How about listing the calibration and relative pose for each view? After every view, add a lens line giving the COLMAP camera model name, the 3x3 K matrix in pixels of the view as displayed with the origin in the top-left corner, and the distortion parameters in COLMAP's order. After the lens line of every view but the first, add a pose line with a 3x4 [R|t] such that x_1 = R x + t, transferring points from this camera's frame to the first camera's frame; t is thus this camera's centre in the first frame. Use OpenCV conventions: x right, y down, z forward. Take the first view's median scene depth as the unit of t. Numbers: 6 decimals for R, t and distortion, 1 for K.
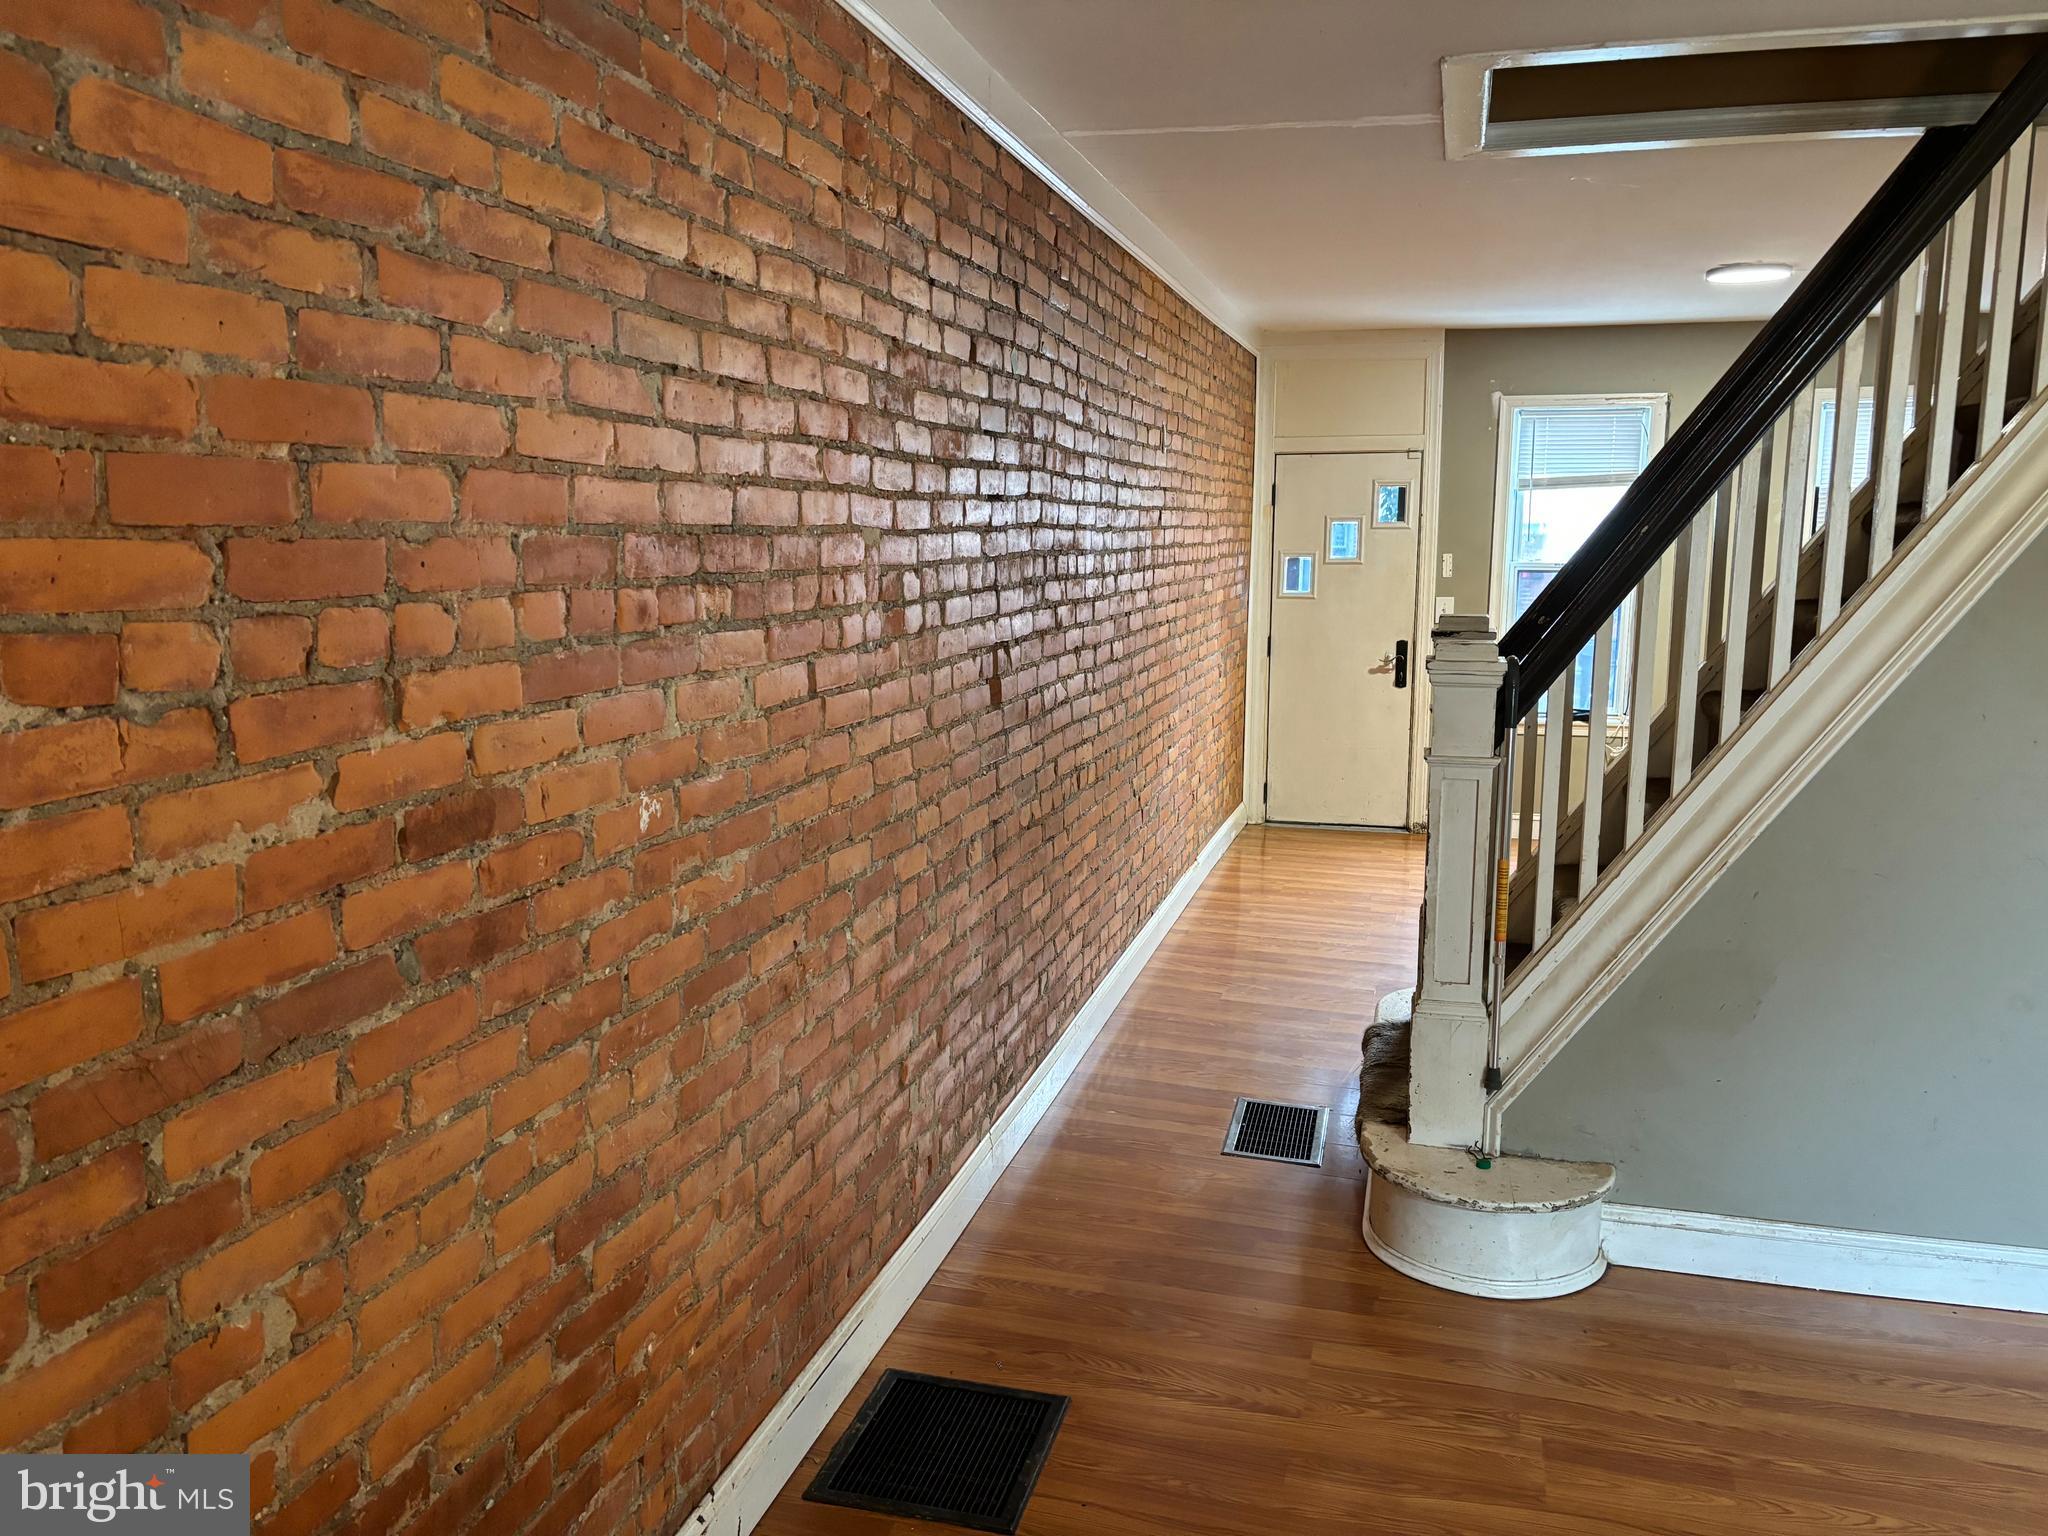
lens RADIAL K [[1548.3, 0, 1014.8], [0, 1548.3, 772.1], [0, 0, 1]] dist [0.016612, -0.013871]
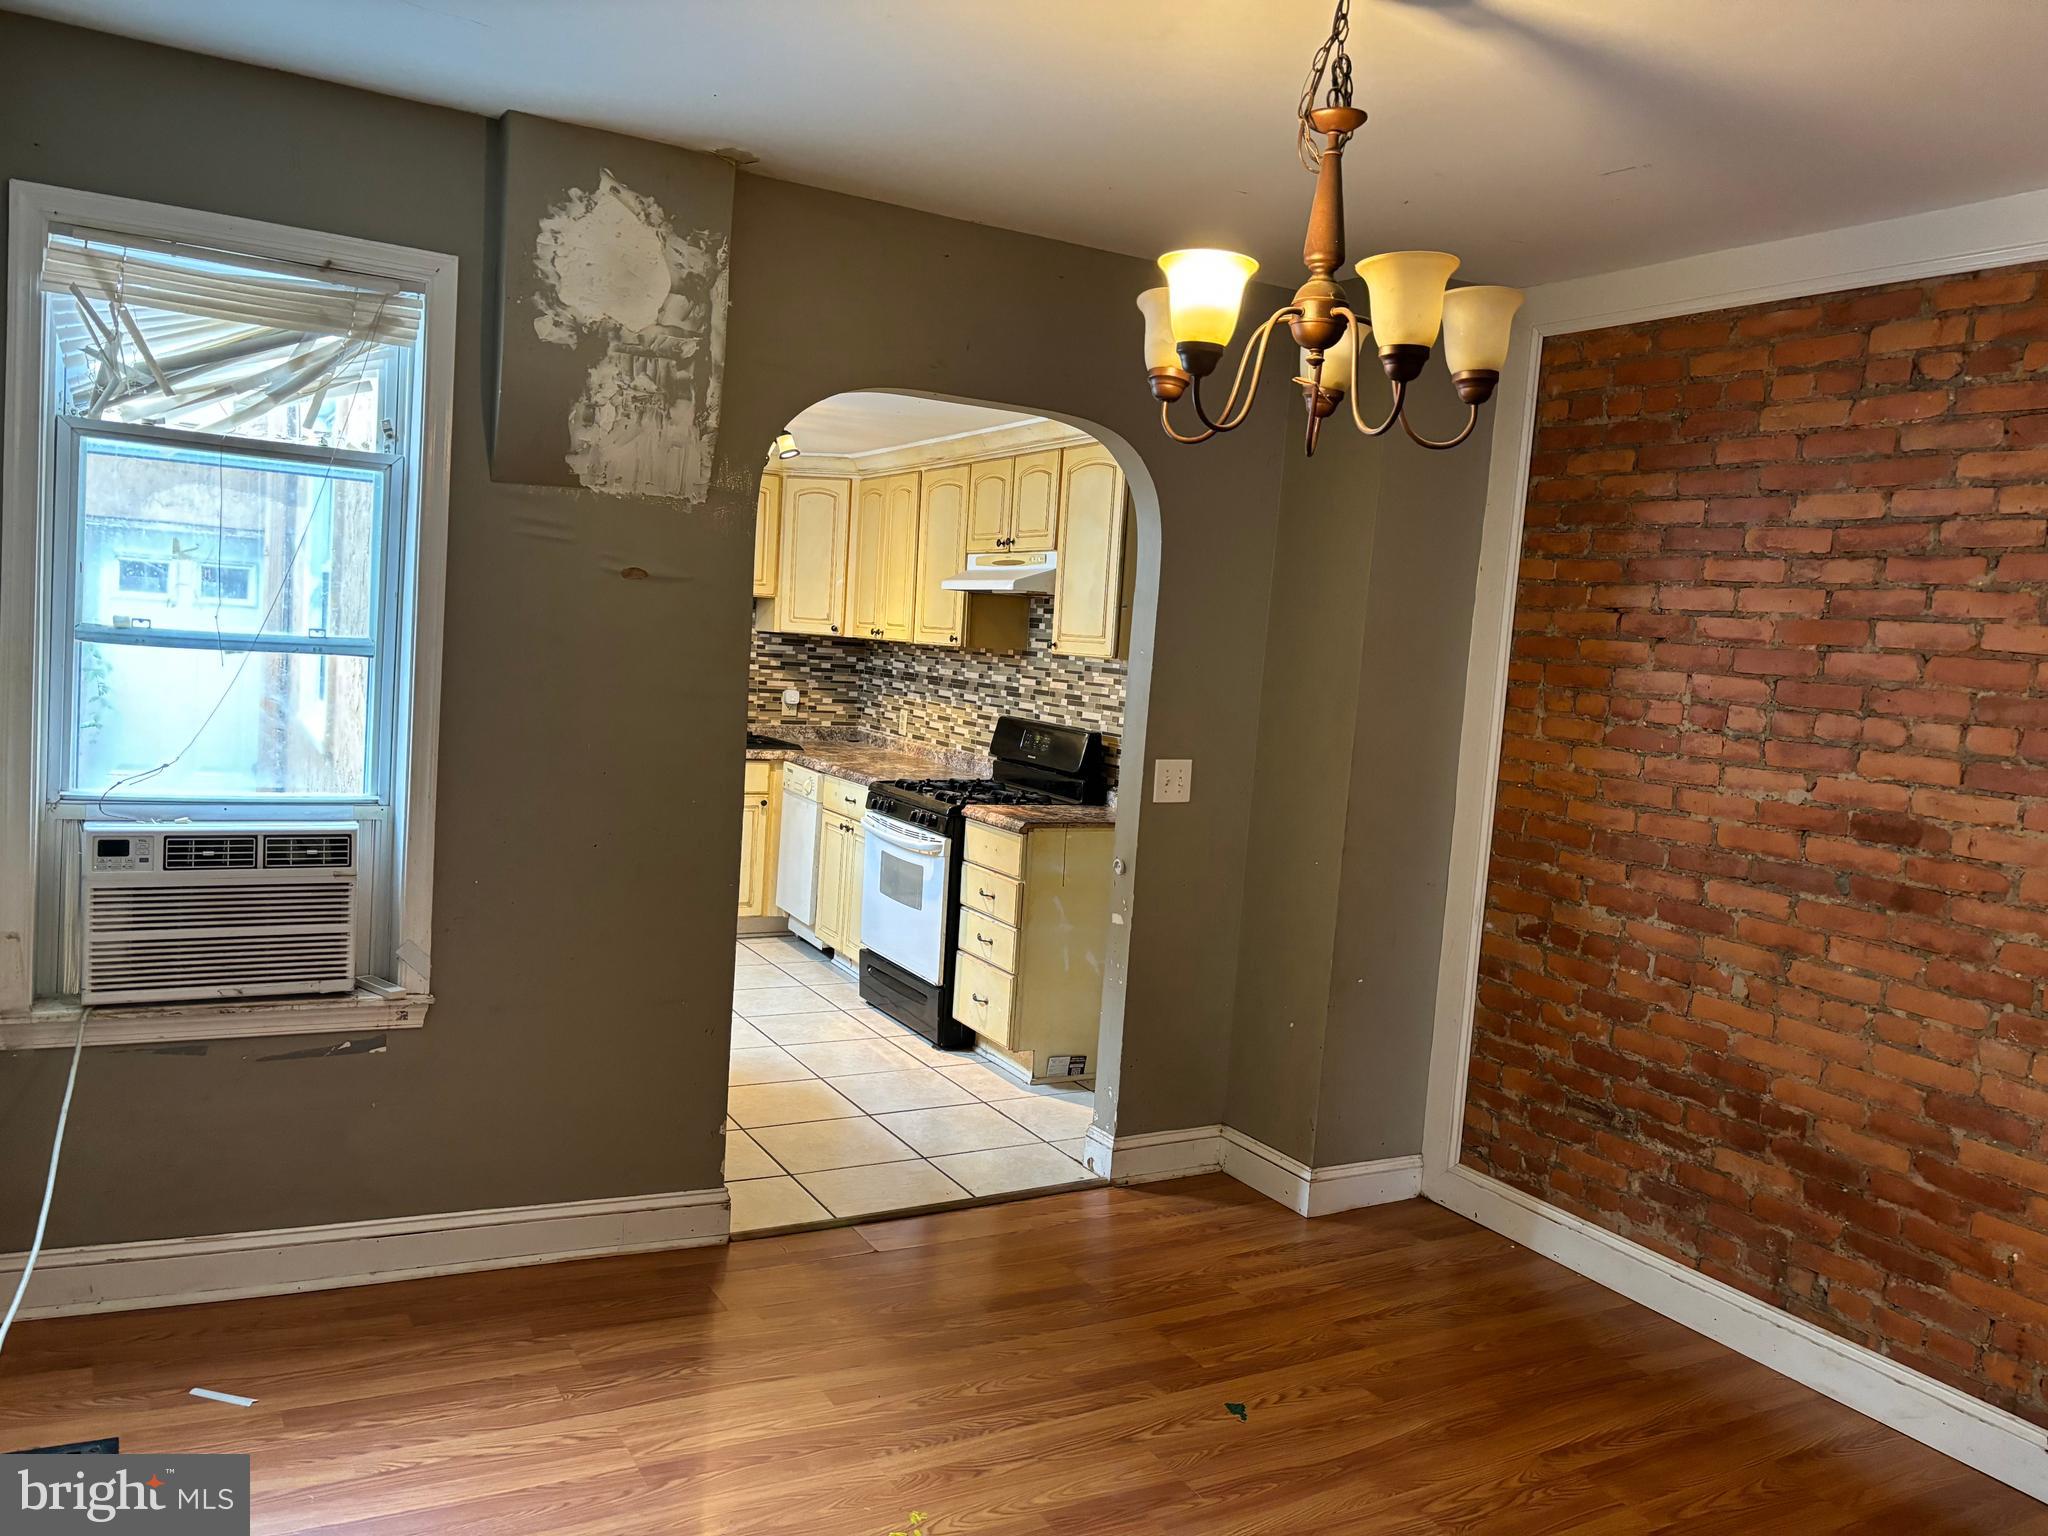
lens RADIAL K [[1548.3, 0, 1023.5], [0, 1548.3, 762.9], [0, 0, 1]] dist [0.016612, -0.013871]
pose [[-0.705770, 0.011173, -0.708353, 1.586888], [-0.179942, 0.964258, 0.194495, -0.206643], [0.685208, 0.264731, -0.678533, 1.354636]]
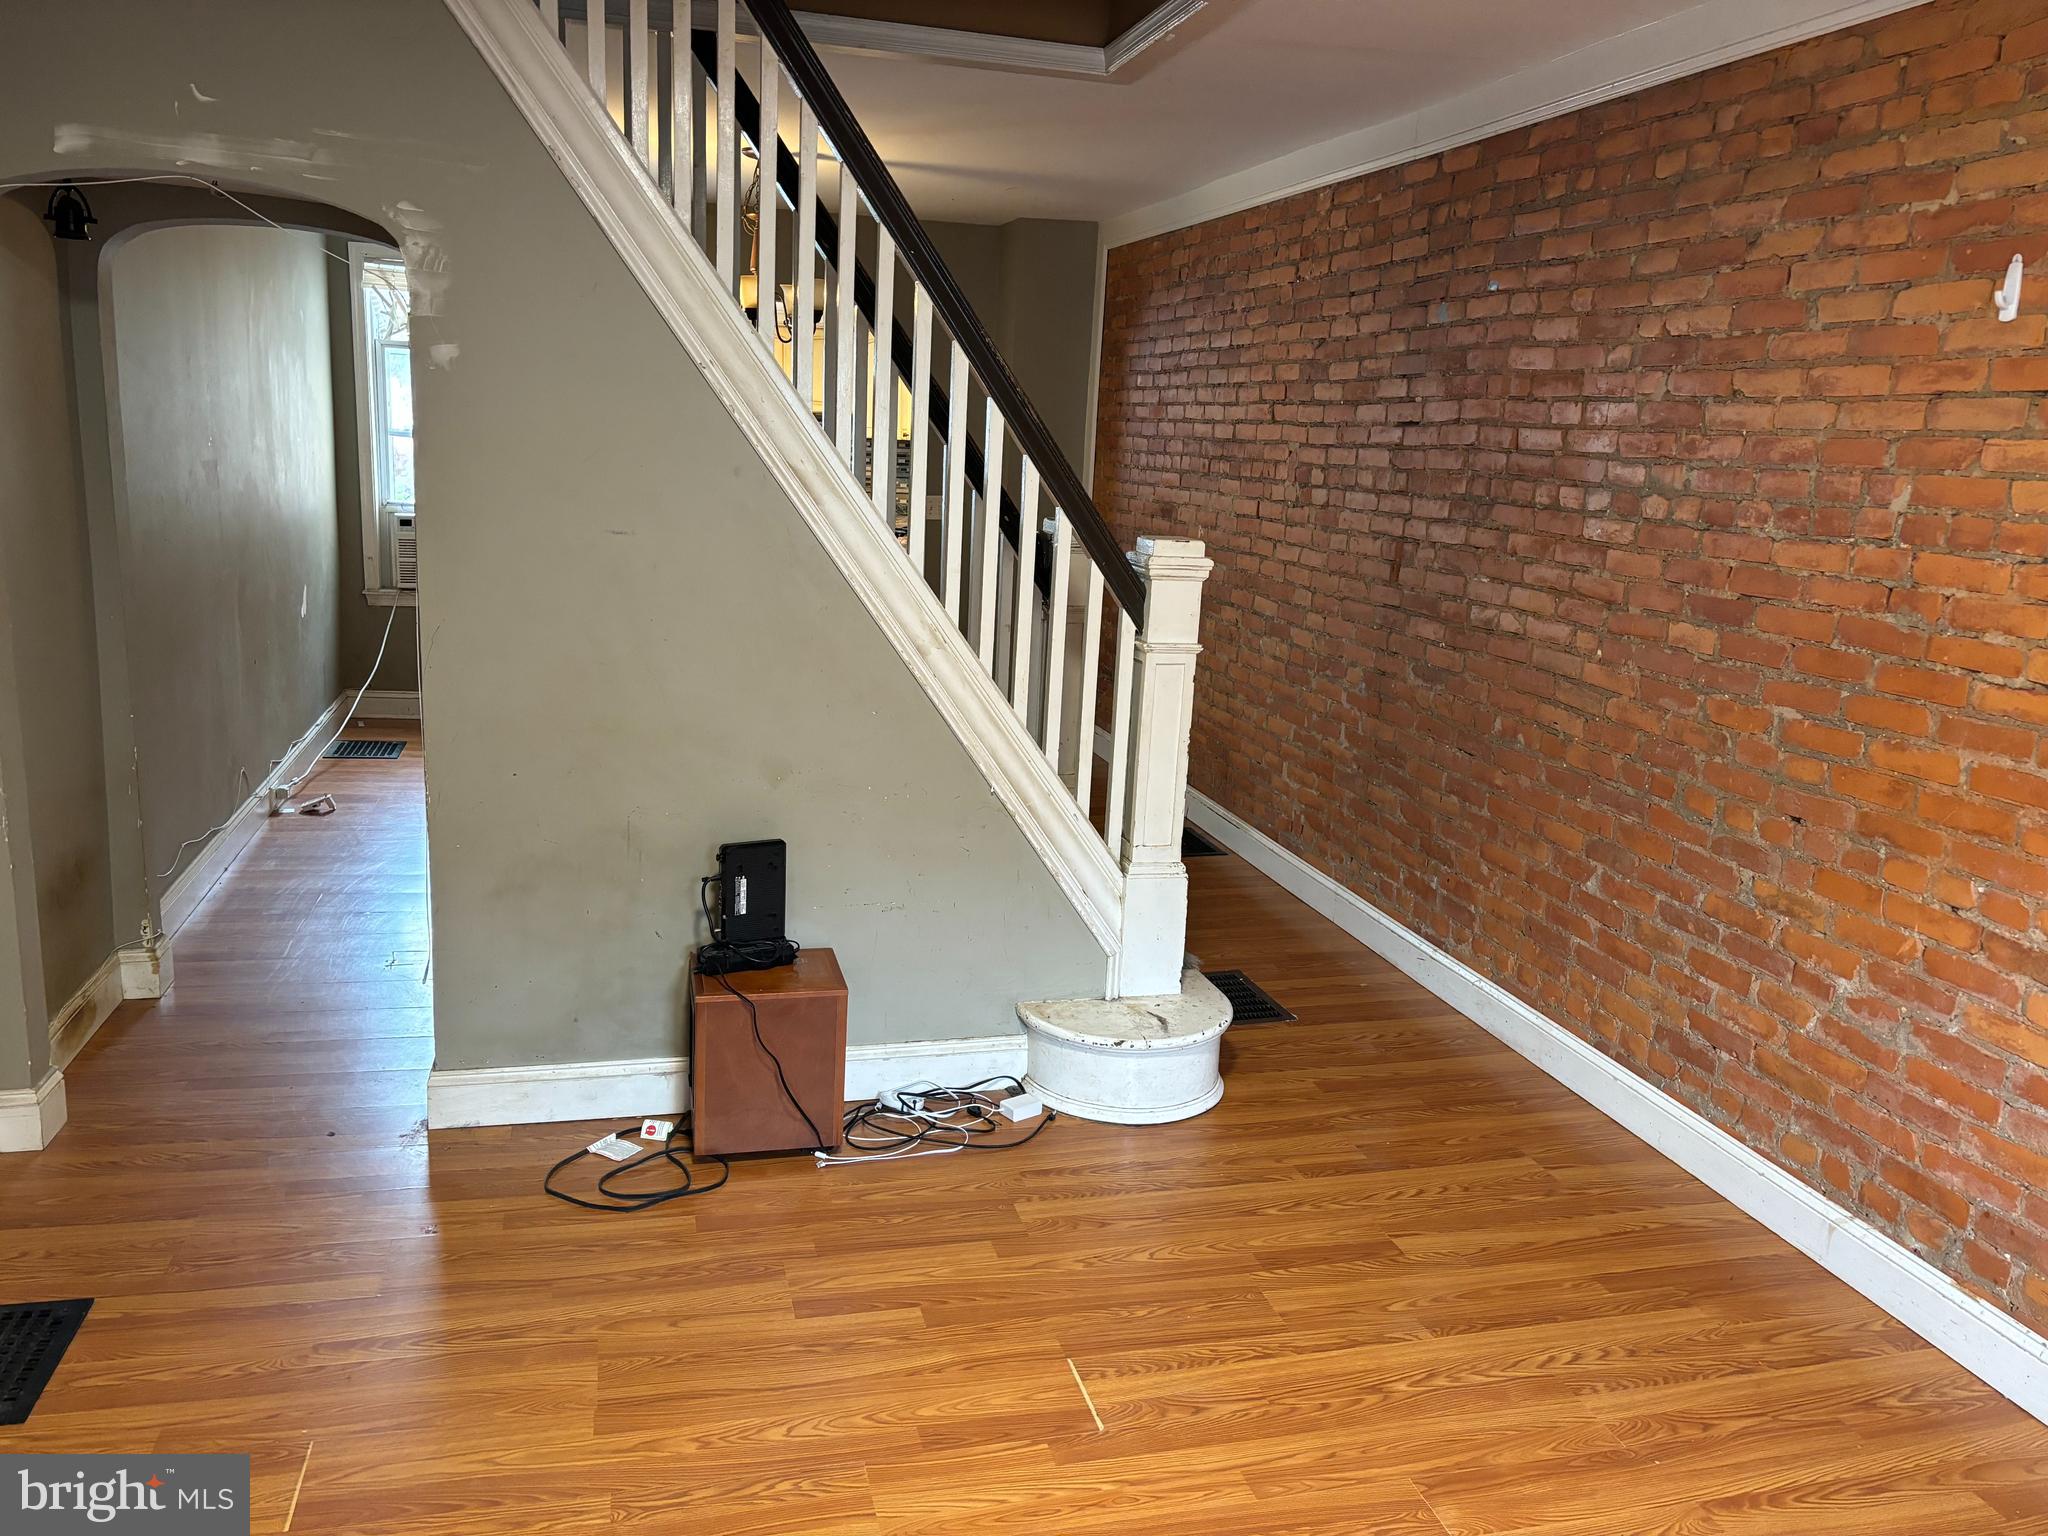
lens RADIAL K [[1548.3, 0, 1023.9], [0, 1548.3, 766.2], [0, 0, 1]] dist [0.016612, -0.013871]
pose [[-0.862834, 0.065110, -0.501276, 1.818425], [-0.126246, 0.932487, 0.338424, -0.596464], [0.489468, 0.355287, -0.796362, 3.822569]]
